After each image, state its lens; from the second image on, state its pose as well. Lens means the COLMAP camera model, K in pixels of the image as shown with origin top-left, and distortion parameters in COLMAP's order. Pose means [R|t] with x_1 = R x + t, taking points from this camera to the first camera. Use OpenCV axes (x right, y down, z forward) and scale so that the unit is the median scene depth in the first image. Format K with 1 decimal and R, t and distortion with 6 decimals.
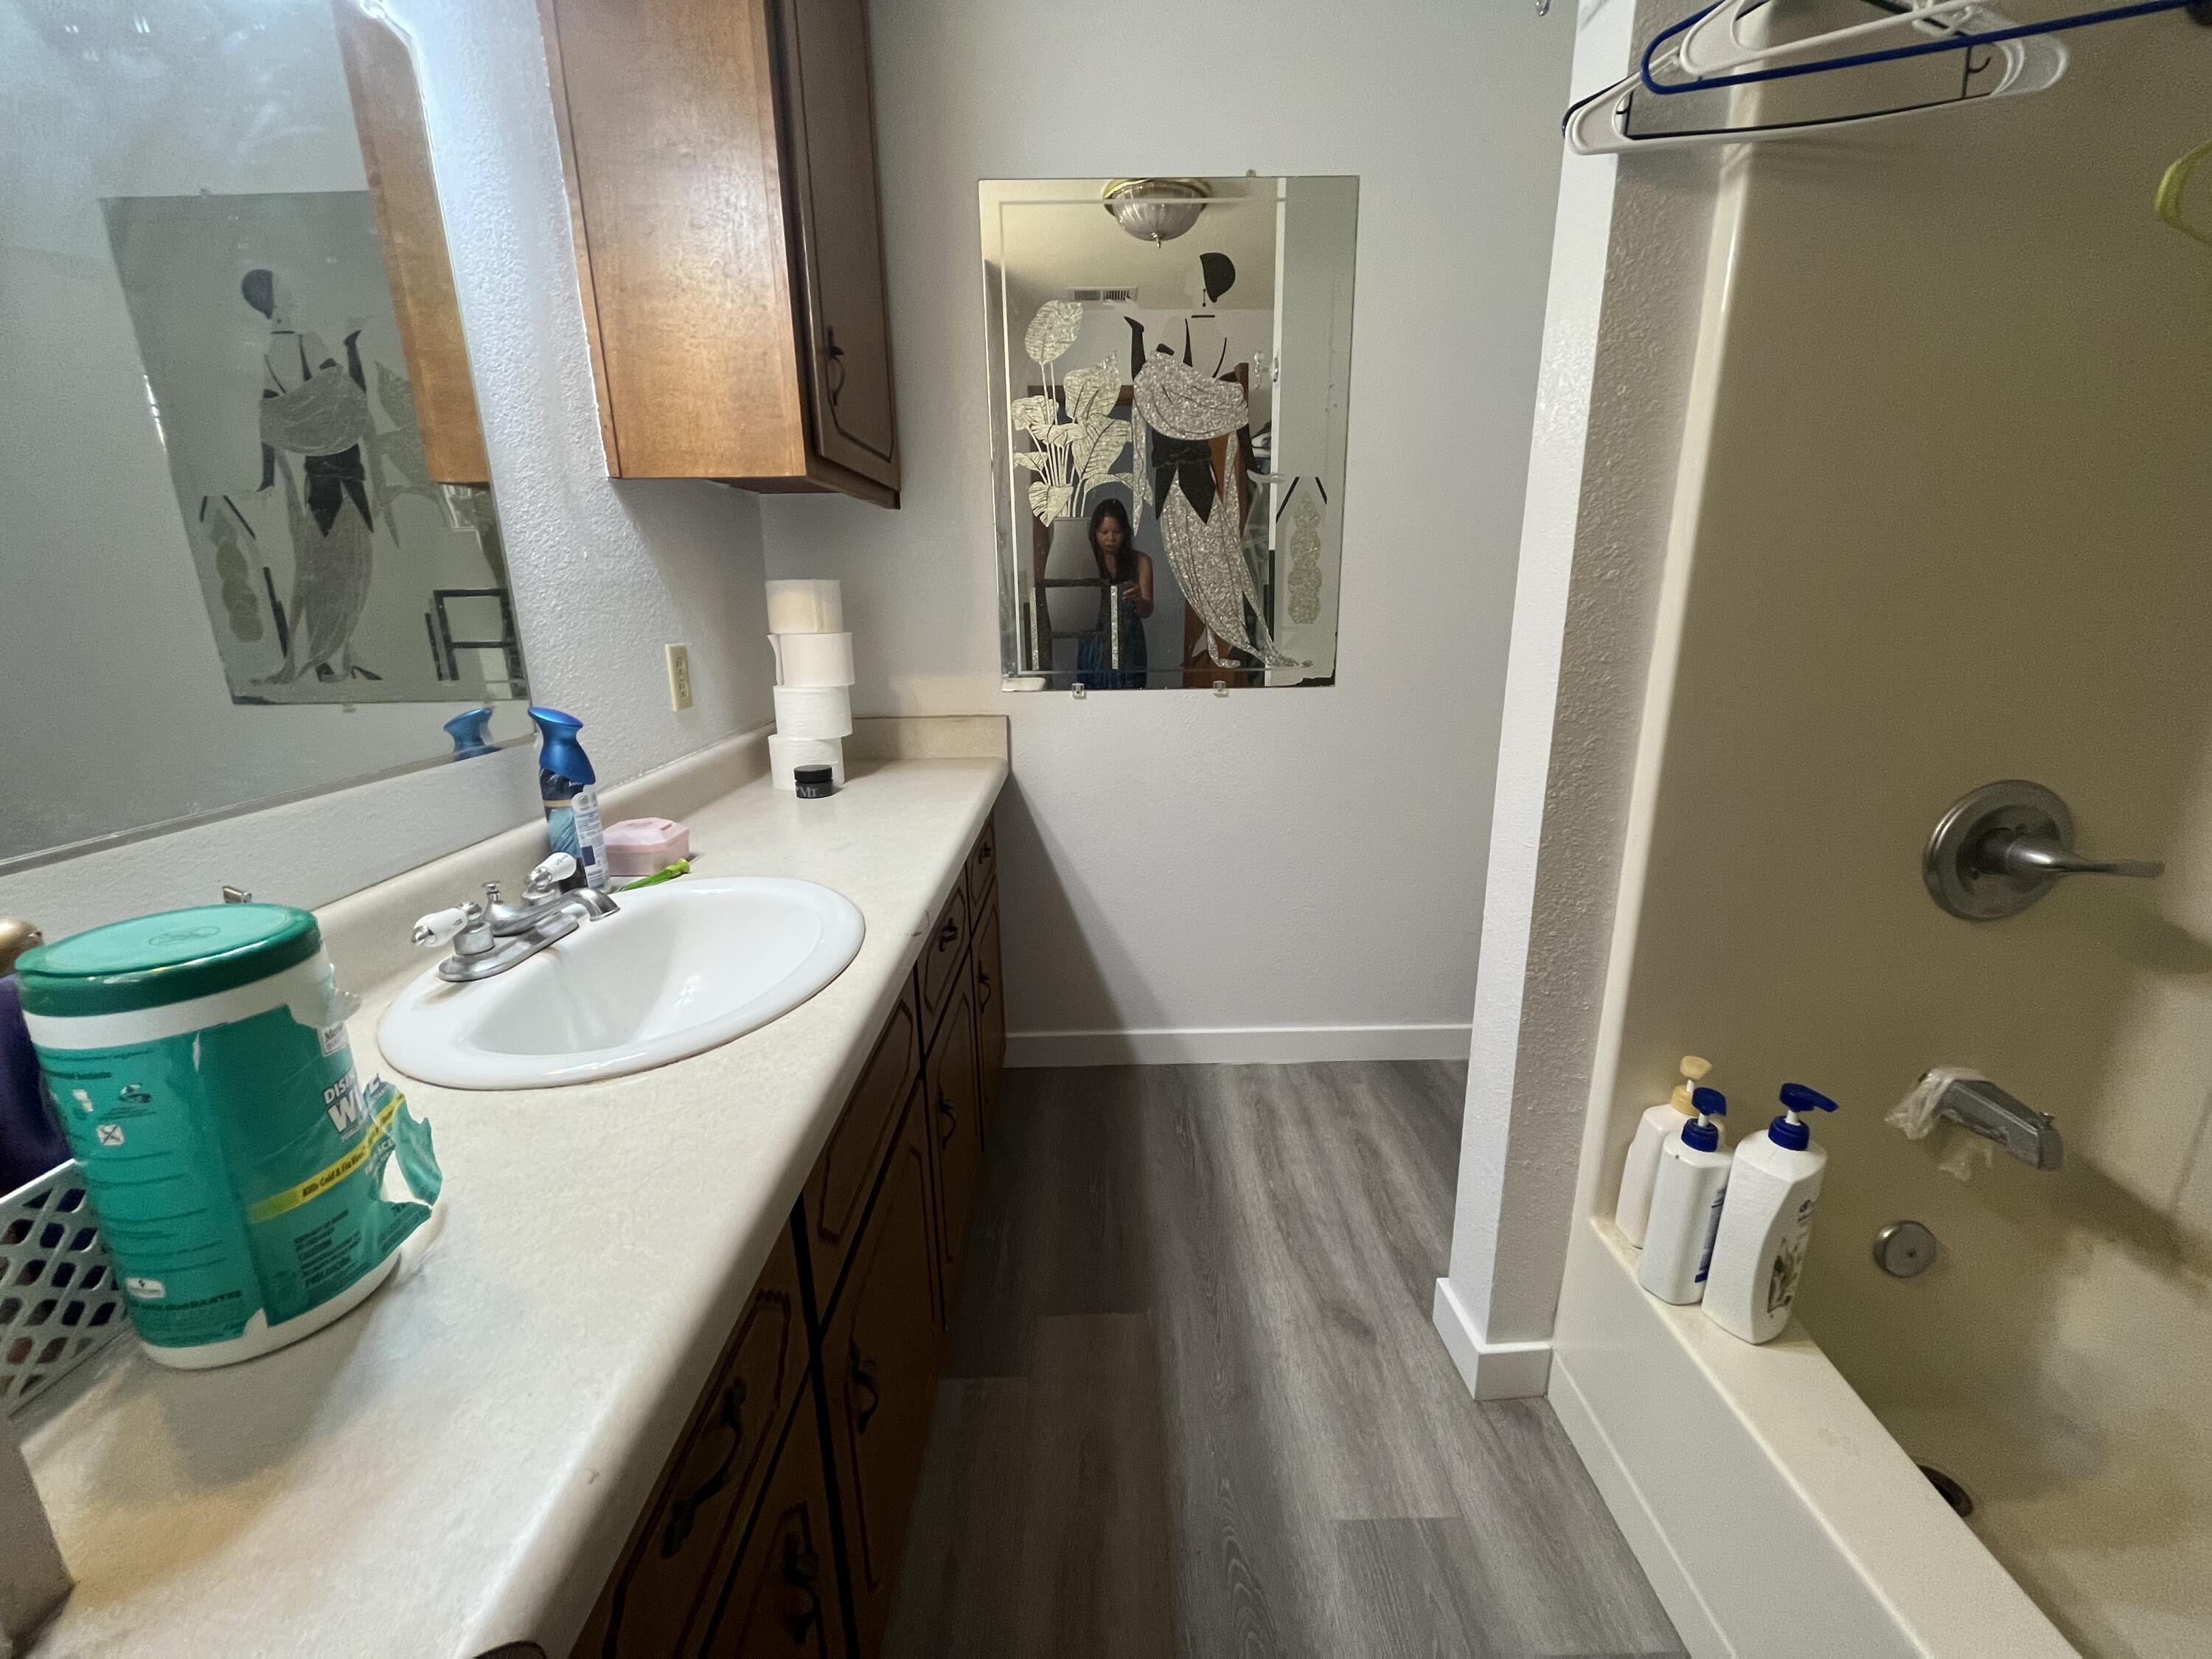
lens RADIAL K [[903.0, 0, 1112.6], [0, 903.0, 828.2], [0, 0, 1]] dist [0.000877, -0.000218]
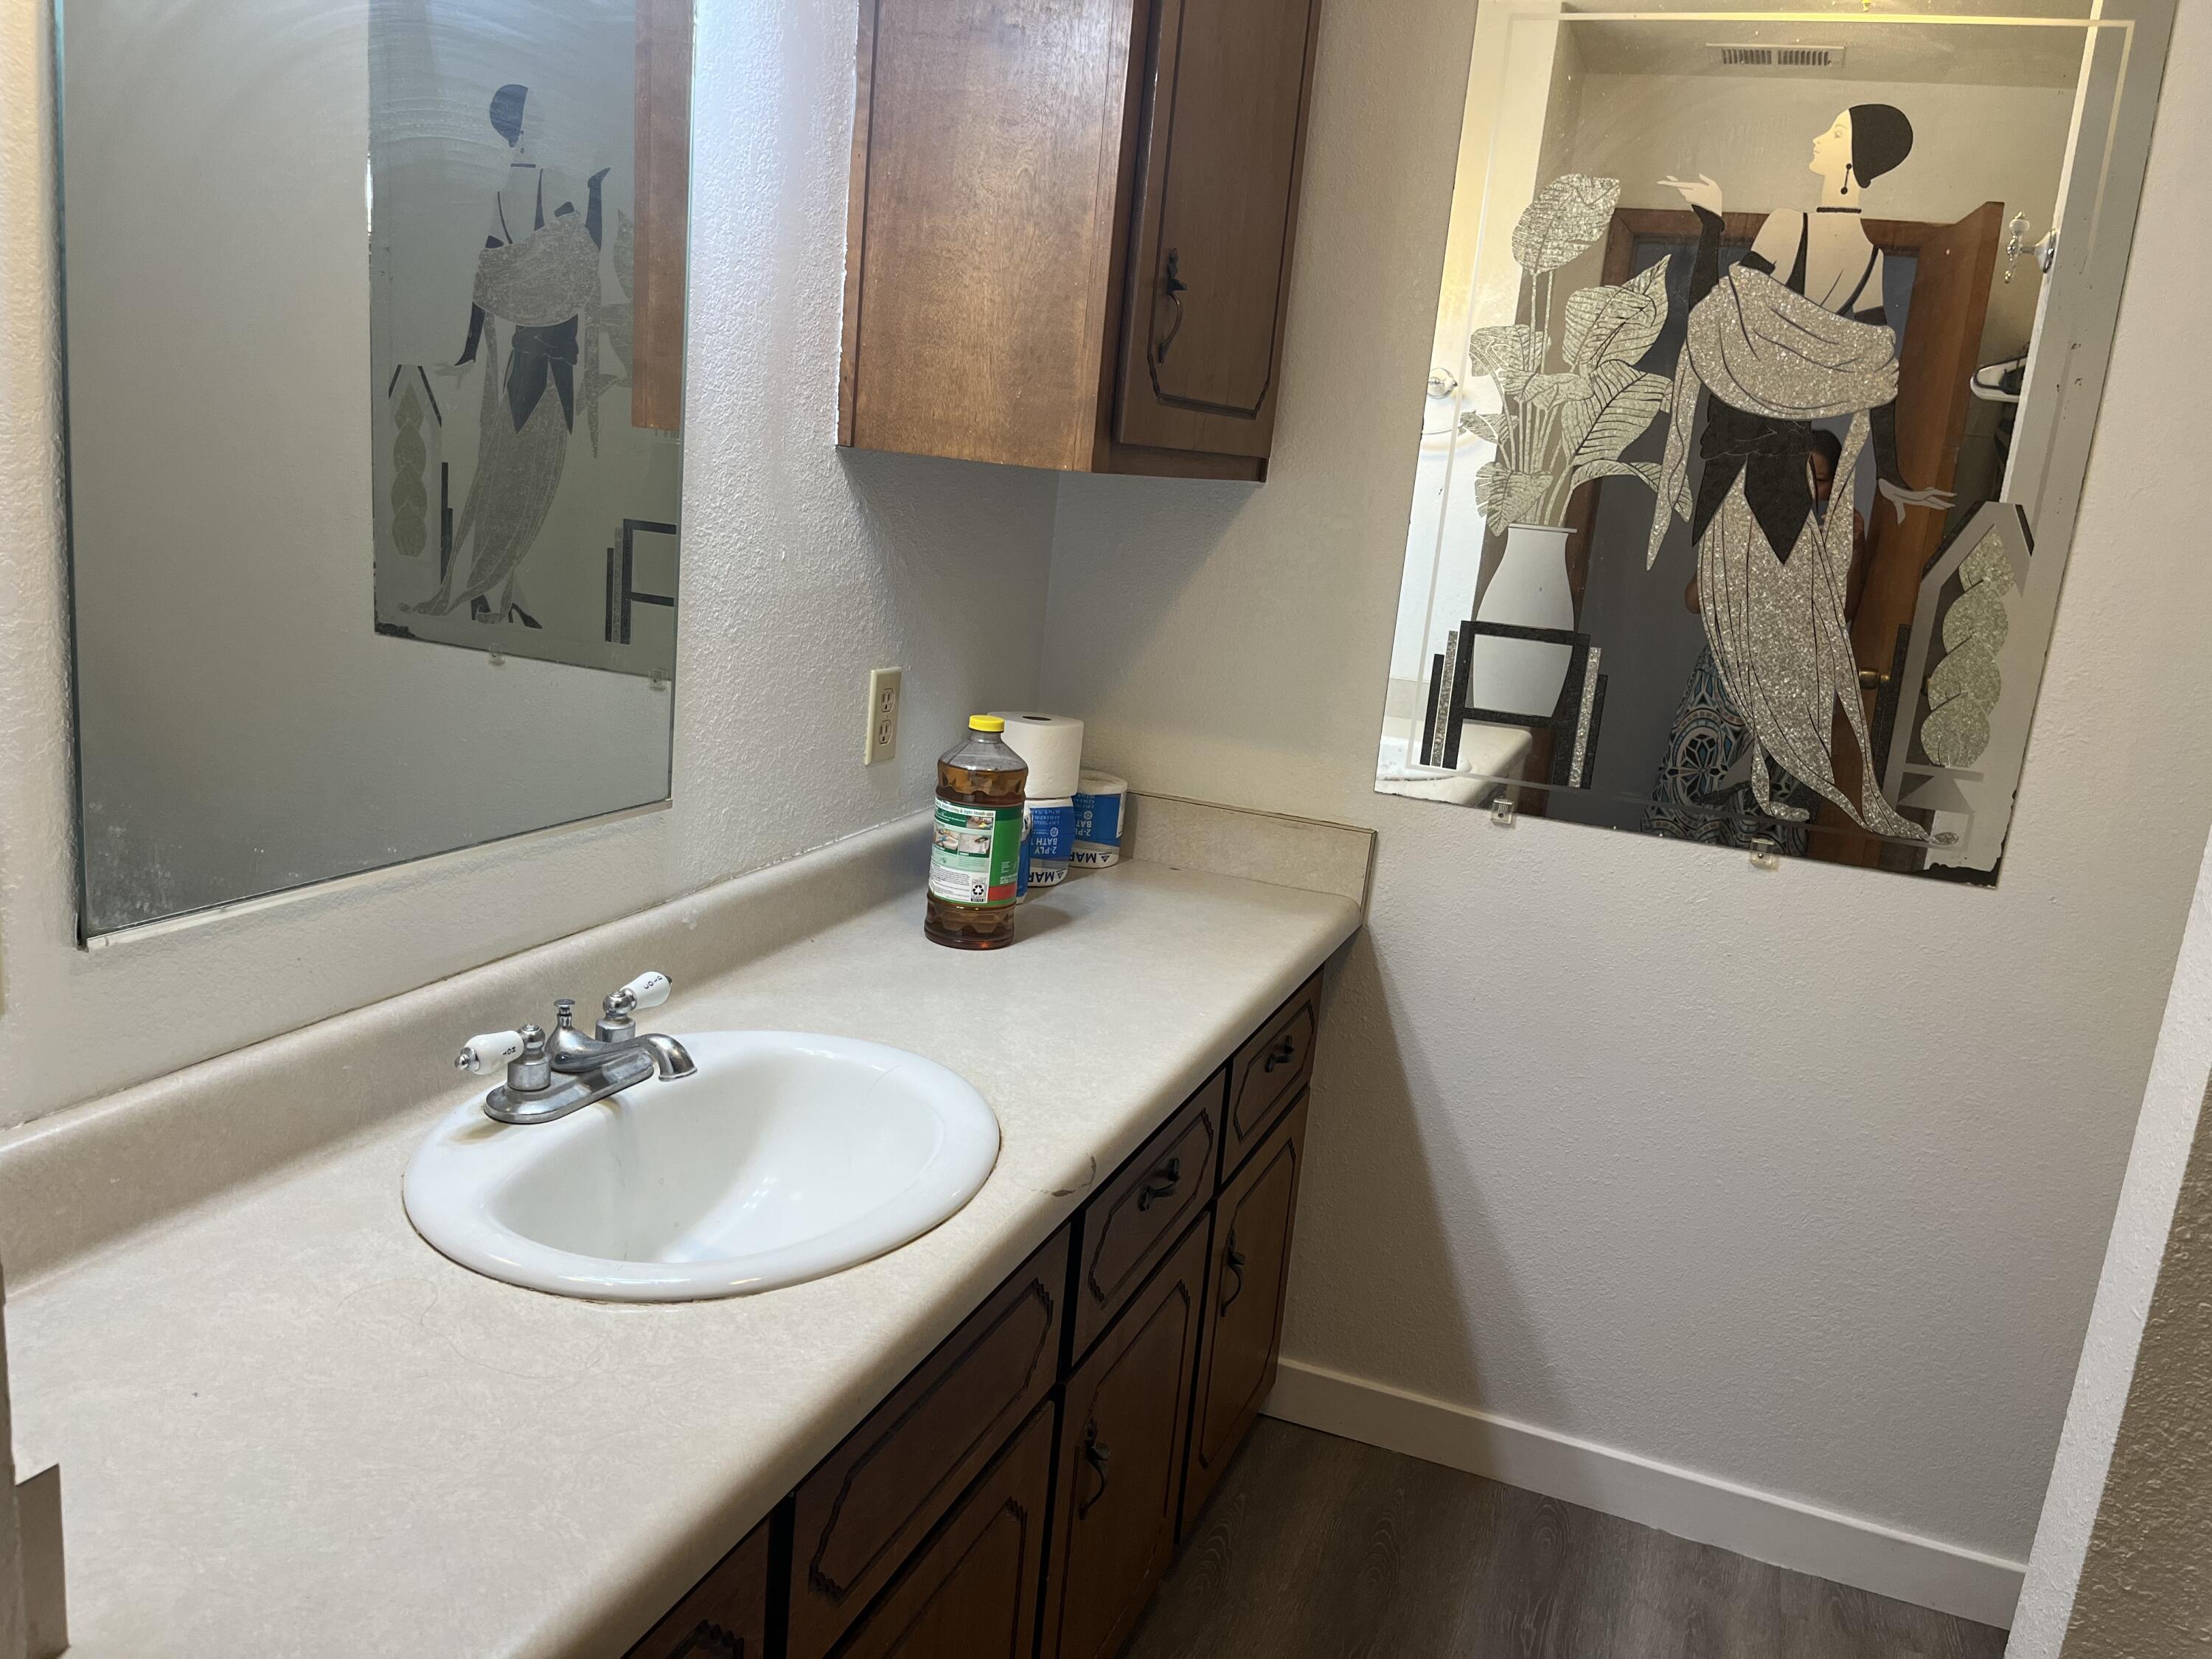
lens RADIAL K [[1706.3, 0, 1106.0], [0, 1706.3, 829.5], [0, 0, 1]] dist [0.032197, -0.008028]
pose [[0.920880, 0.178620, -0.346519, 0.119537], [-0.197166, 0.980191, -0.018713, -0.075951], [0.336313, 0.085555, 0.937856, -0.128843]]
